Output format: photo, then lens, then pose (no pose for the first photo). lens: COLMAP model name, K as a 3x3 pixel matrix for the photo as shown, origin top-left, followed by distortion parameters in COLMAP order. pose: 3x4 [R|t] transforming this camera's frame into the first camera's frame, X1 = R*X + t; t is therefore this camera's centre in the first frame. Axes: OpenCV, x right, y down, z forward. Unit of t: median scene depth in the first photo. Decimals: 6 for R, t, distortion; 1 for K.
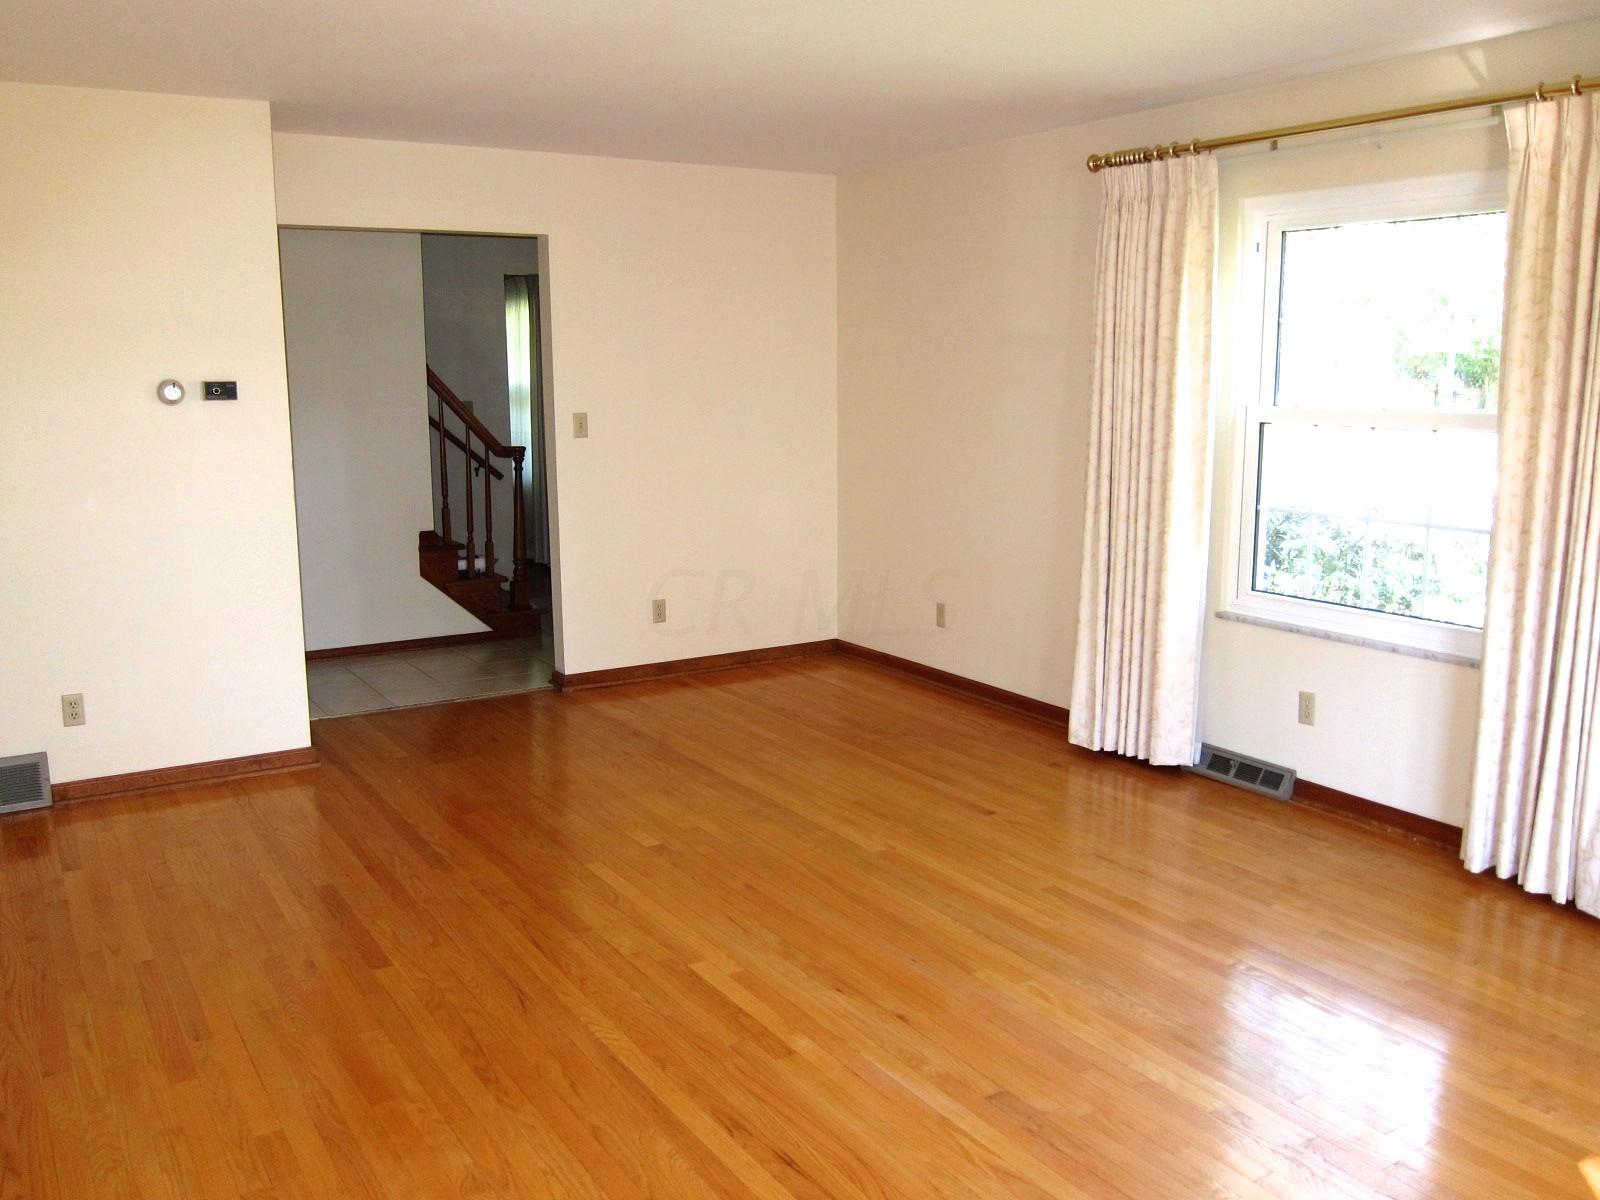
lens RADIAL K [[1329.7, 0, 800.0], [0, 1329.7, 600.0], [0, 0, 1]] dist [-0.066071, 0.011227]
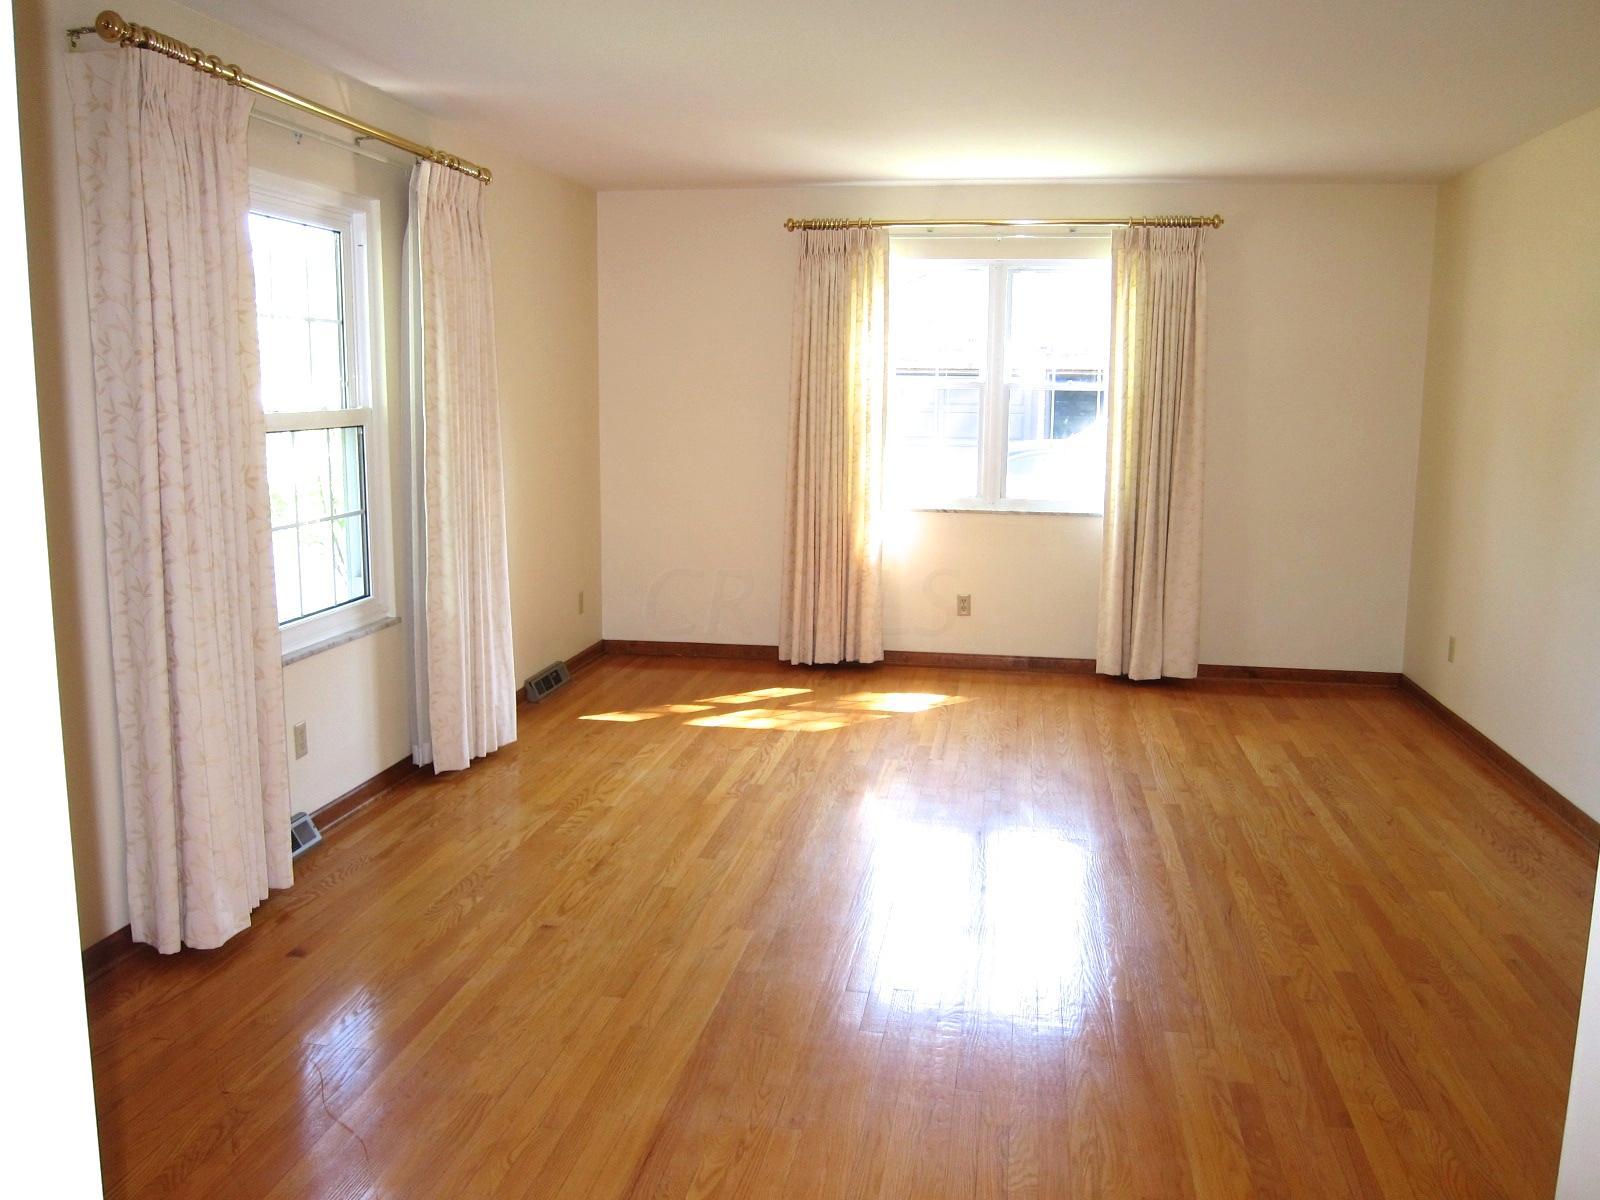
lens RADIAL K [[1329.7, 0, 800.0], [0, 1329.7, 600.0], [0, 0, 1]] dist [-0.066071, 0.011227]
pose [[-0.742708, -0.109425, 0.660614, -0.470906], [0.111529, 0.952562, 0.283173, -0.233647], [-0.660262, 0.283993, -0.695272, 1.394578]]
